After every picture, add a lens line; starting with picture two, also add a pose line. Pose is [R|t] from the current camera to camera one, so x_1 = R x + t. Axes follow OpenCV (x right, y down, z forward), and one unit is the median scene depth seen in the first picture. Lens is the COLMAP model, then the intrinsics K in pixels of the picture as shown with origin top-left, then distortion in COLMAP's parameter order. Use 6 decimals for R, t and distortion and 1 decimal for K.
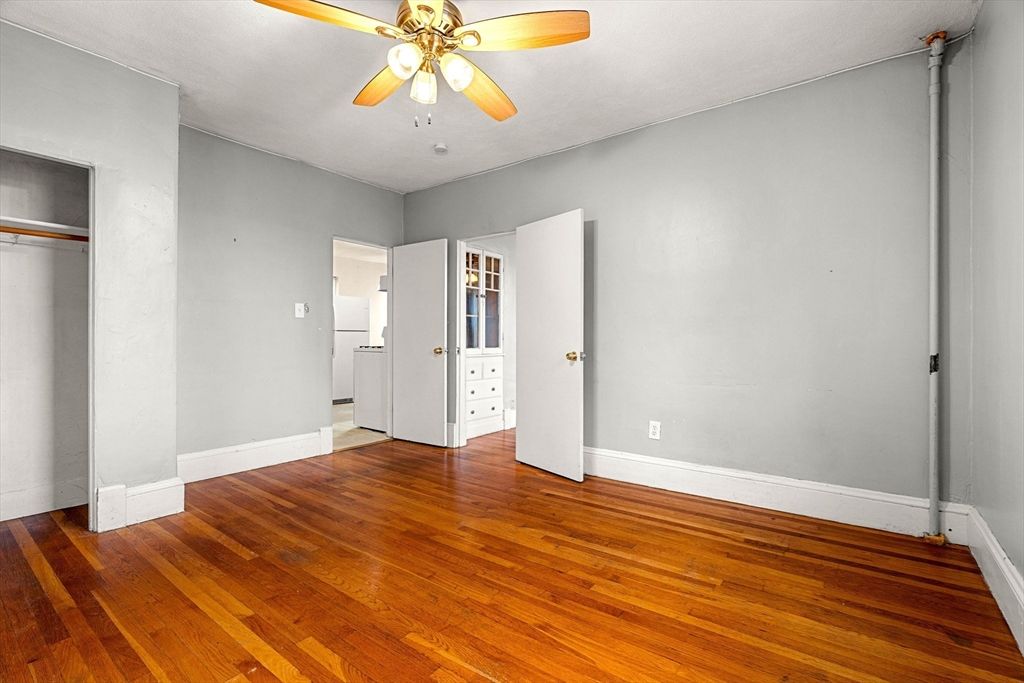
lens RADIAL K [[462.1, 0, 511.1], [0, 462.1, 337.8], [0, 0, 1]] dist [-0.007500, 0.000811]
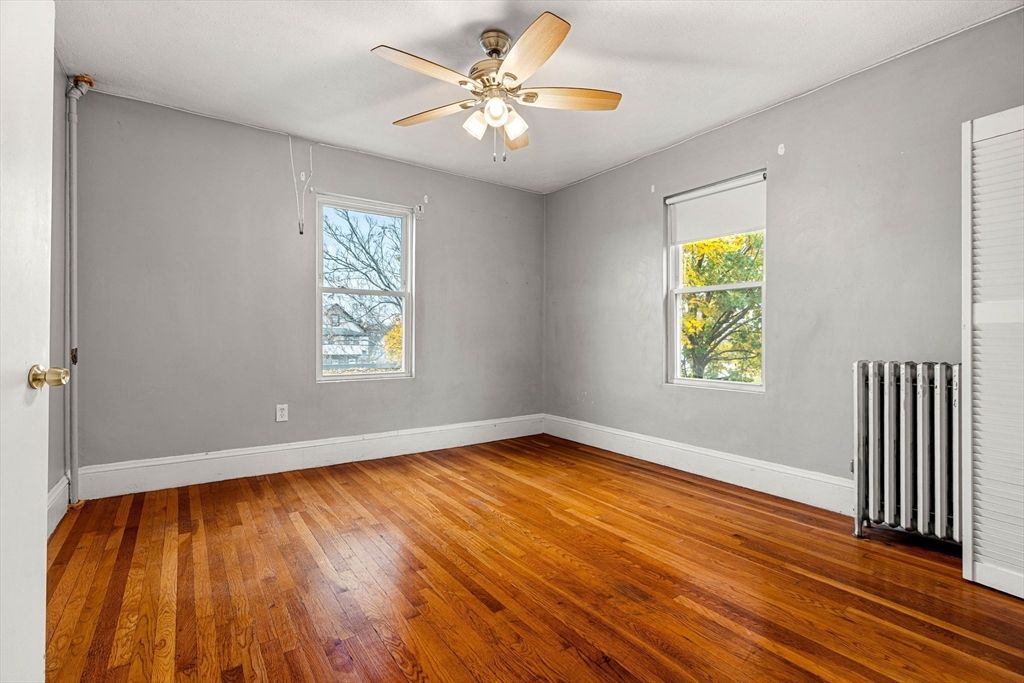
lens RADIAL K [[462.1, 0, 511.1], [0, 462.1, 337.8], [0, 0, 1]] dist [-0.007500, 0.000811]
pose [[-0.950882, -0.005487, 0.309505, -0.519920], [-0.006822, 0.999972, -0.003229, 0.008774], [-0.309479, -0.005182, -0.950892, 1.867200]]
